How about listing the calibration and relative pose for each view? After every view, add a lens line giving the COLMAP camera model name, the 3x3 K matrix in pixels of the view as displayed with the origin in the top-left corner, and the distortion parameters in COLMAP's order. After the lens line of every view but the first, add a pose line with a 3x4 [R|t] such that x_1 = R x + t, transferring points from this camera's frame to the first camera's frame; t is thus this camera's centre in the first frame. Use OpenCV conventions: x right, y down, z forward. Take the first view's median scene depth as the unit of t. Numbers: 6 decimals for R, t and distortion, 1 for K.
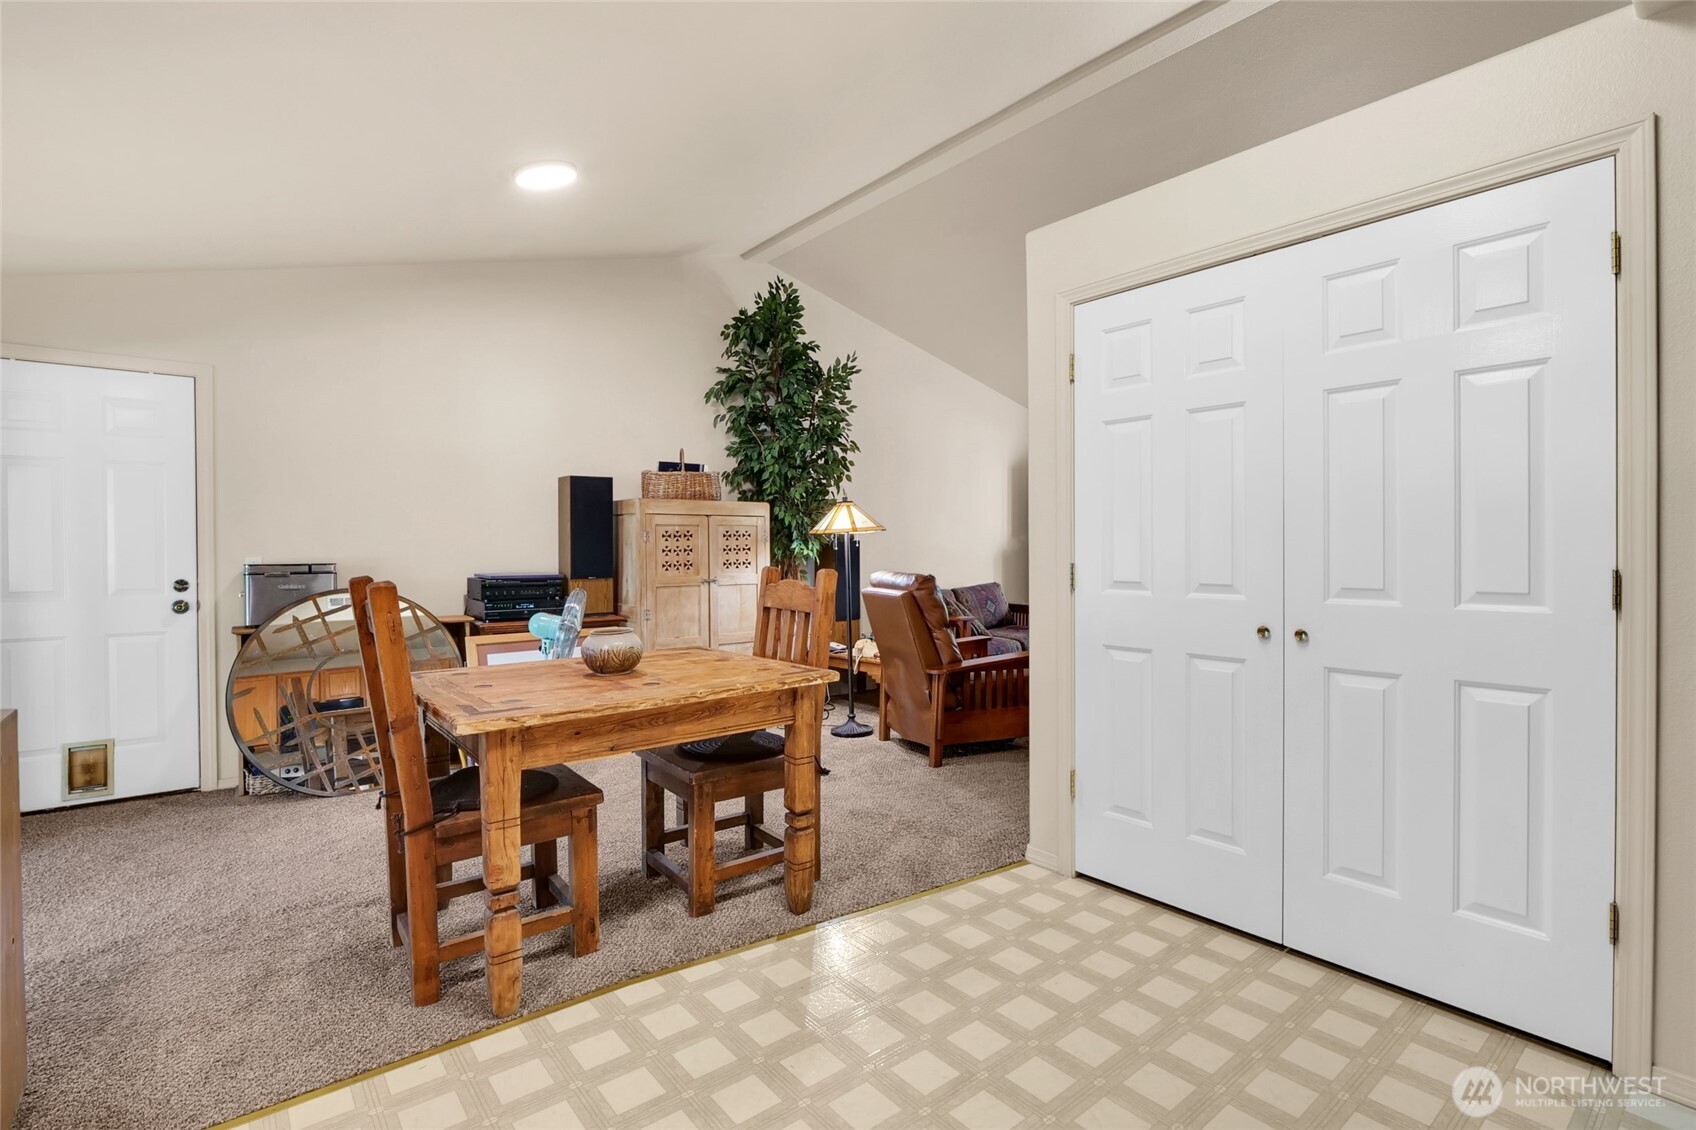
lens RADIAL K [[792.5, 0, 852.0], [0, 792.5, 560.2], [0, 0, 1]] dist [-0.012916, -0.000954]
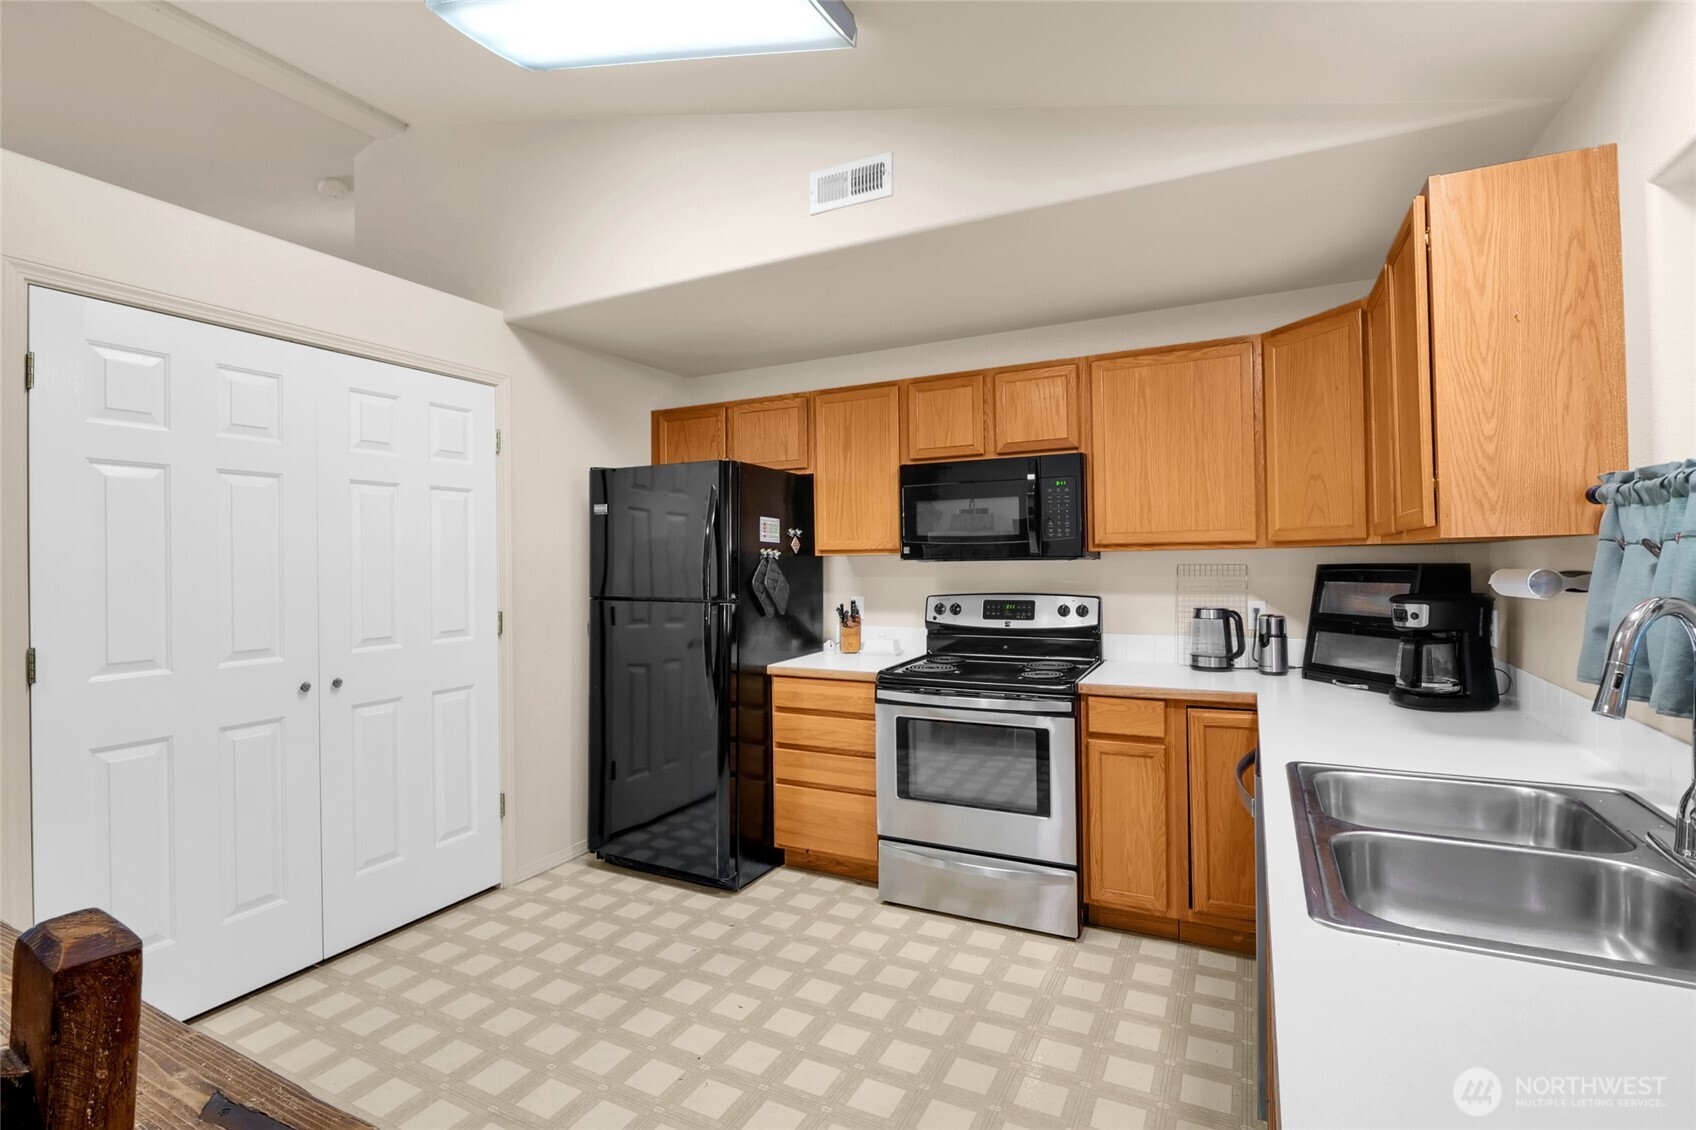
lens RADIAL K [[792.5, 0, 840.2], [0, 792.5, 554.1], [0, 0, 1]] dist [-0.012916, -0.000954]
pose [[-0.392137, 0.014437, 0.919793, -0.819507], [0.023708, 0.999703, -0.005584, -0.073776], [-0.919601, 0.019617, -0.392363, 0.772213]]
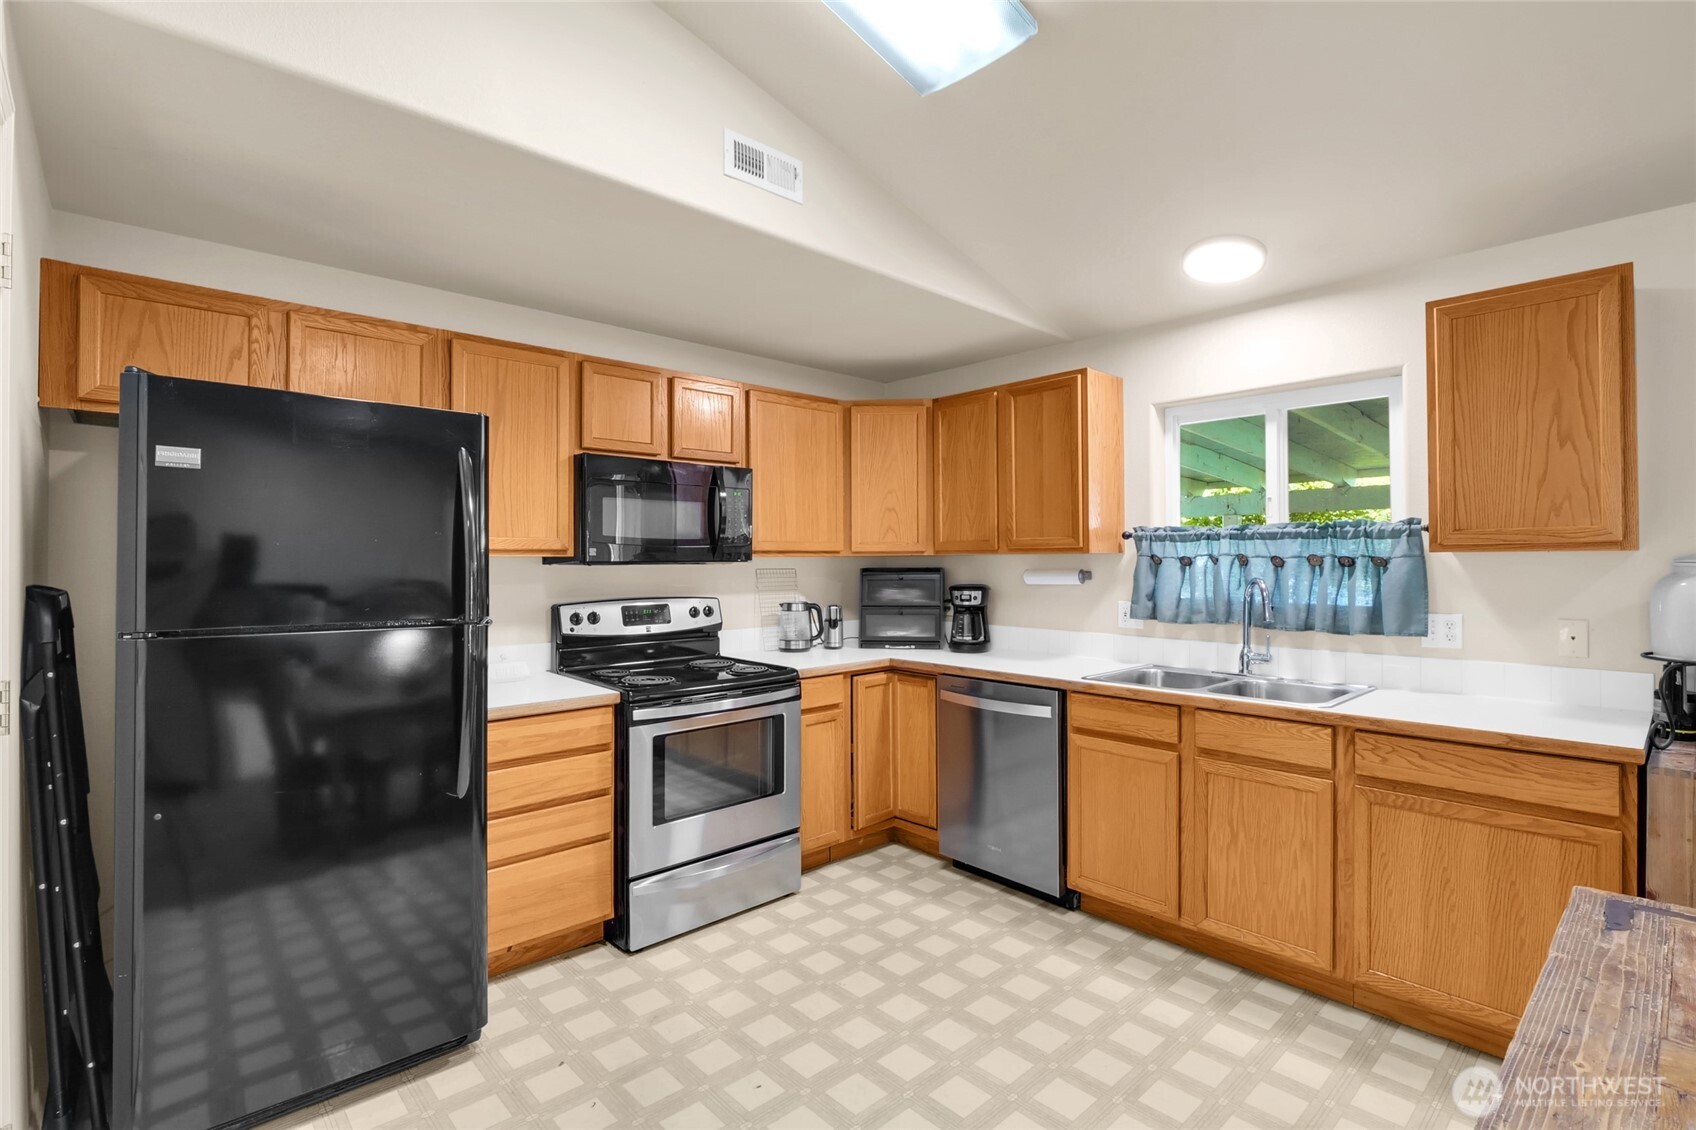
lens RADIAL K [[792.5, 0, 843.6], [0, 792.5, 554.7], [0, 0, 1]] dist [-0.012916, -0.000954]
pose [[-0.998684, 0.004797, -0.051062, 0.162757], [0.004603, 0.999982, 0.003917, -0.084706], [0.051080, 0.003676, -0.998688, 1.391318]]
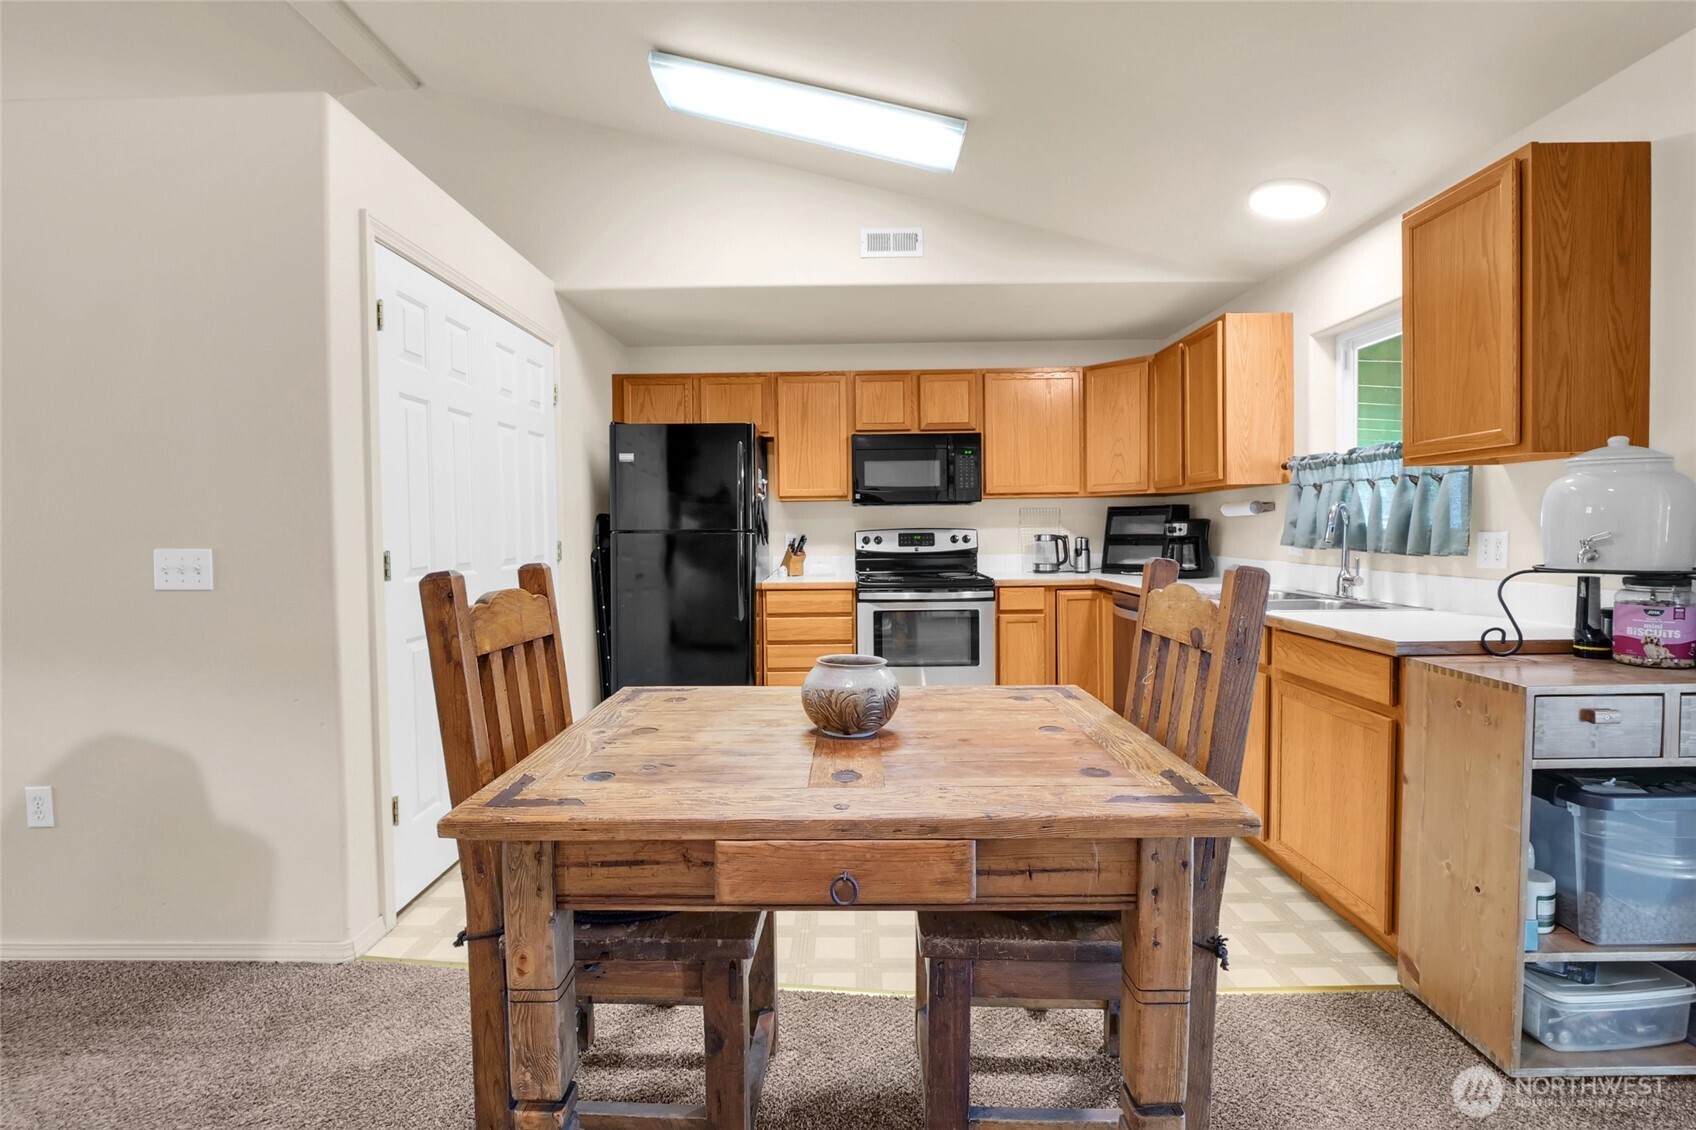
lens RADIAL K [[792.5, 0, 839.1], [0, 792.5, 554.0], [0, 0, 1]] dist [-0.012916, -0.000954]
pose [[-0.761941, -0.010265, 0.647565, -0.797520], [0.020845, 0.998968, 0.040362, -0.020168], [-0.647311, 0.044253, -0.760940, 1.684409]]
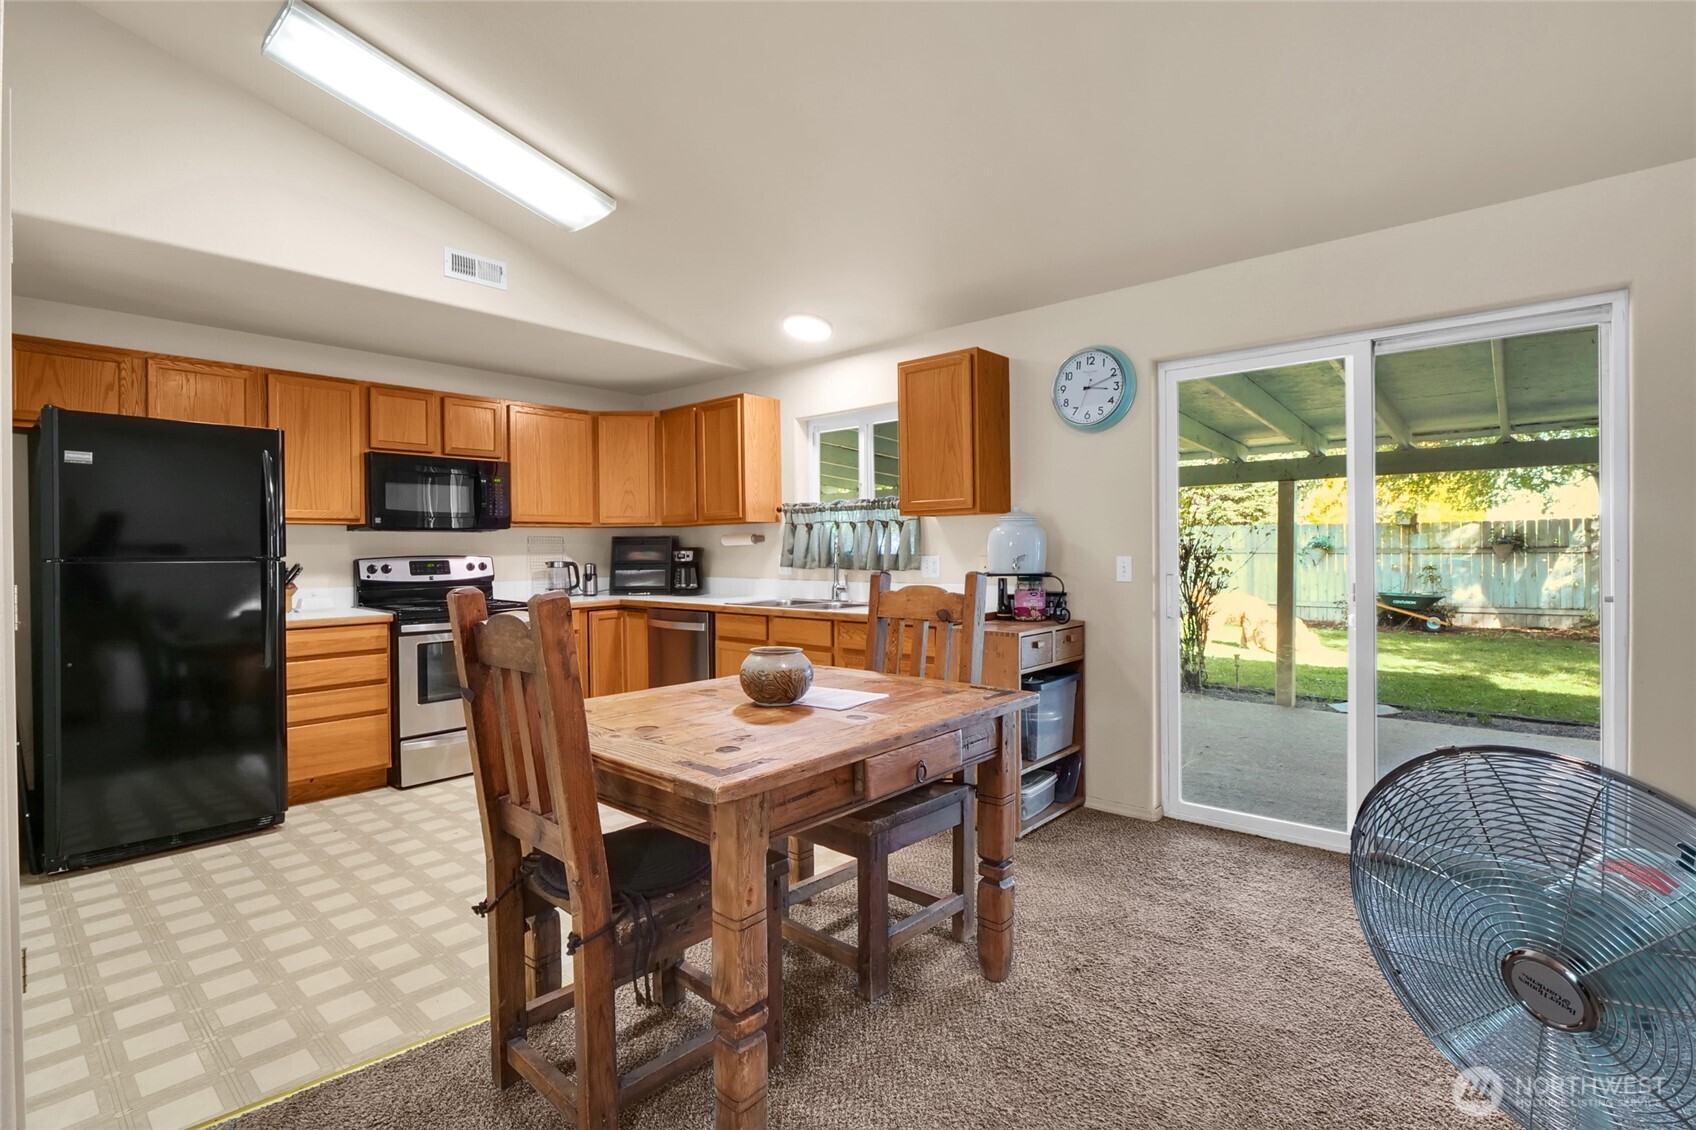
lens RADIAL K [[792.5, 0, 843.0], [0, 792.5, 555.5], [0, 0, 1]] dist [-0.012916, -0.000954]
pose [[-0.987452, 0.013609, -0.157335, -0.283566], [0.010753, 0.999762, 0.018991, -0.026860], [0.157556, 0.017061, -0.987363, 2.088855]]
